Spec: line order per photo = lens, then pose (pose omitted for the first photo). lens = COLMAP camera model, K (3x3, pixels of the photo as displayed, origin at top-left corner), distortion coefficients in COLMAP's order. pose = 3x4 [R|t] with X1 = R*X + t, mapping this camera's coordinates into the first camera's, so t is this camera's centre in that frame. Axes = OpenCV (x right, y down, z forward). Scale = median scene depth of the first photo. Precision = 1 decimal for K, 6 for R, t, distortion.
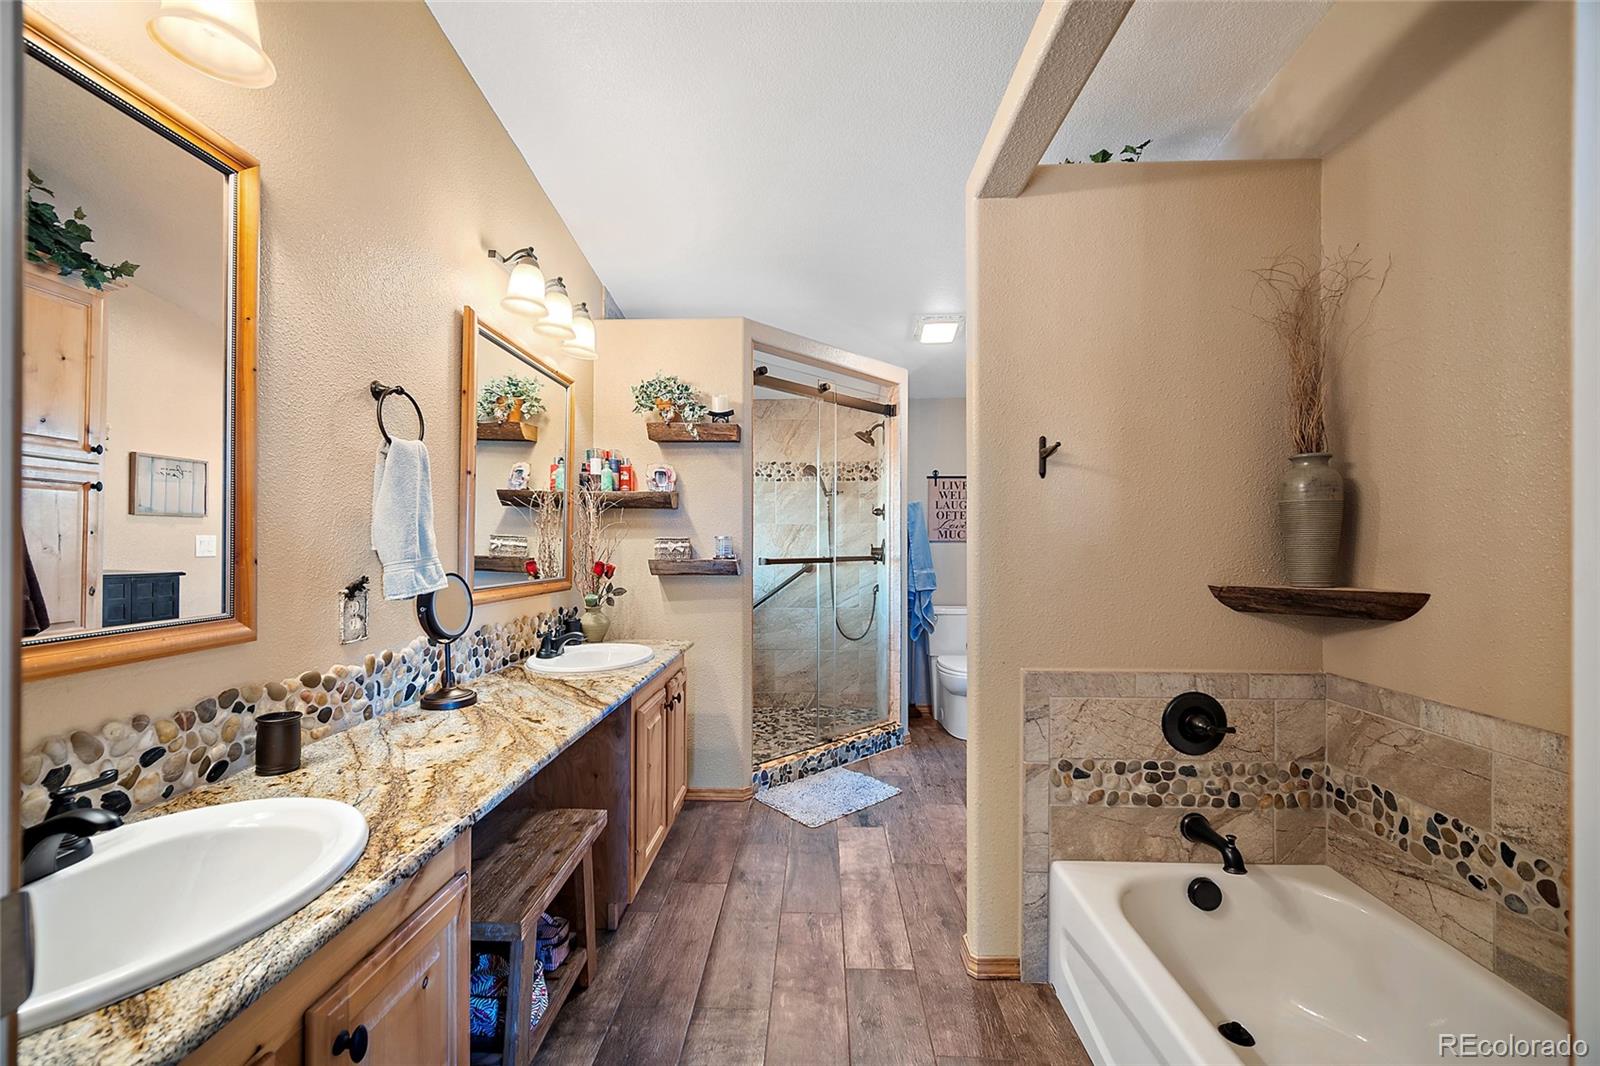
lens RADIAL K [[630.7, 0, 796.2], [0, 630.7, 539.6], [0, 0, 1]] dist [-0.004032, -0.000685]
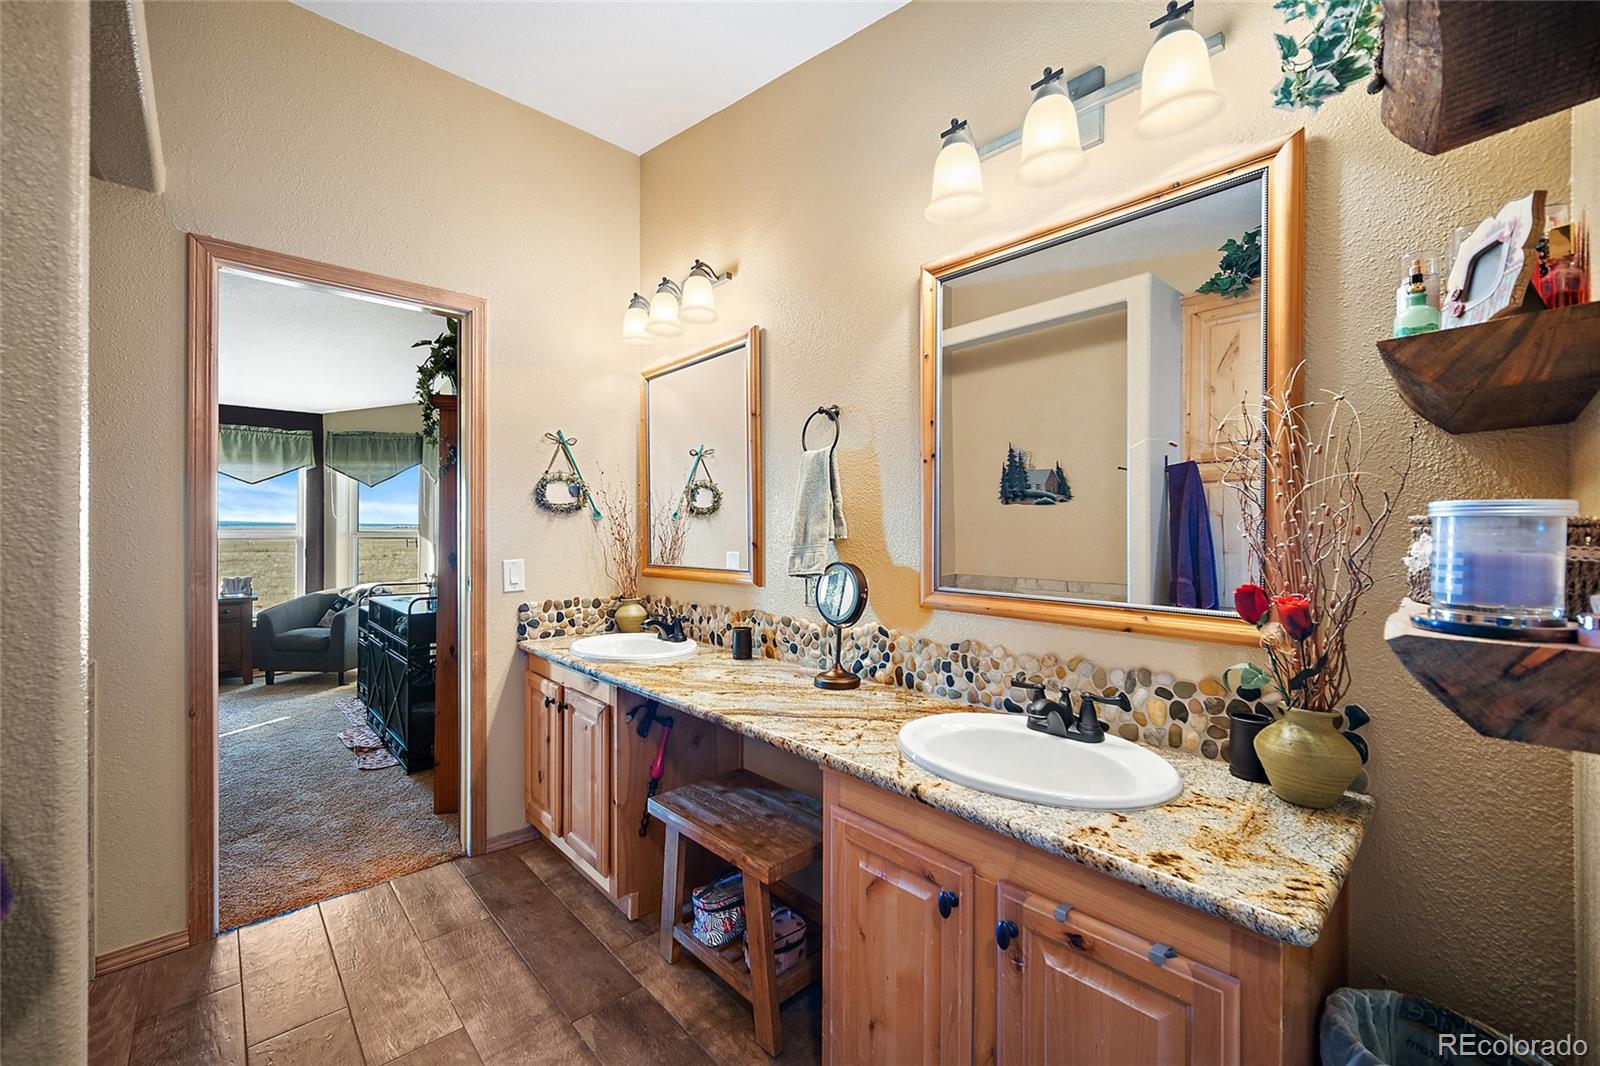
lens RADIAL K [[630.7, 0, 795.5], [0, 630.7, 536.8], [0, 0, 1]] dist [-0.004032, -0.000685]
pose [[-0.713845, 0.004487, -0.700289, 0.119224], [0.002631, 0.999990, 0.003725, 0.002839], [0.700299, 0.000816, -0.713850, 0.824622]]
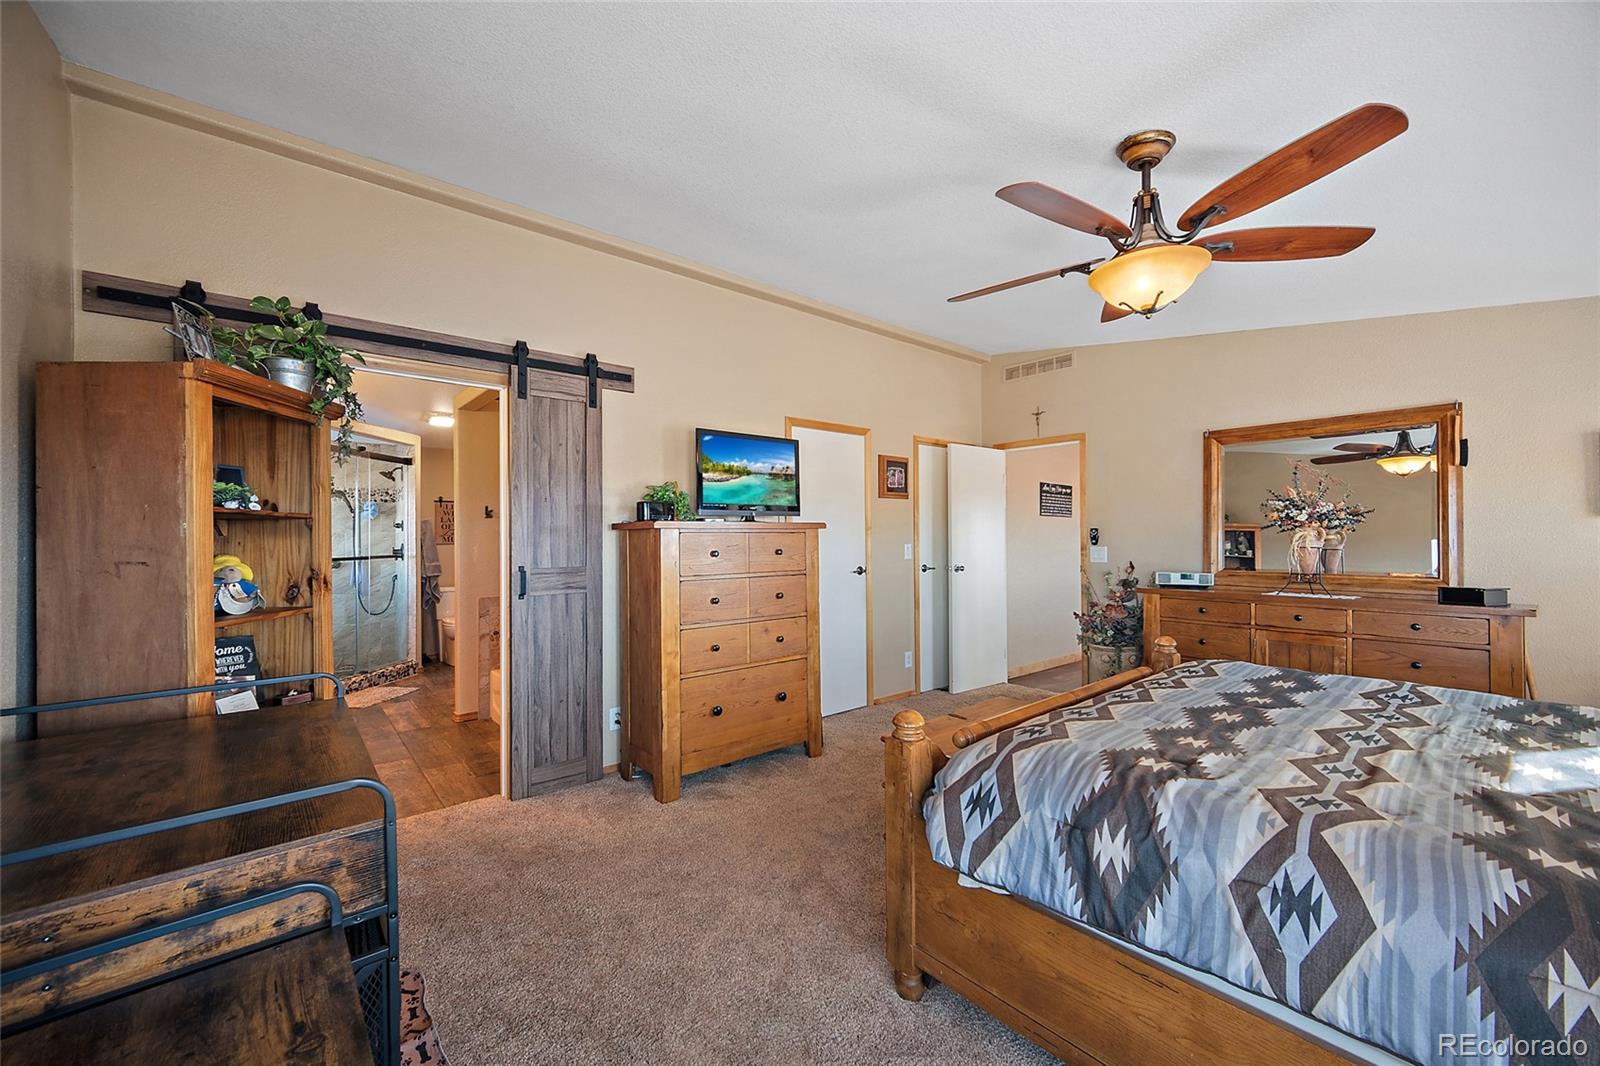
lens RADIAL K [[630.7, 0, 795.4], [0, 630.7, 542.1], [0, 0, 1]] dist [-0.004032, -0.000685]
pose [[0.746846, -0.006544, 0.664965, -0.170701], [0.001043, 0.999962, 0.008669, -0.016896], [-0.664997, -0.005781, 0.746824, -0.798944]]
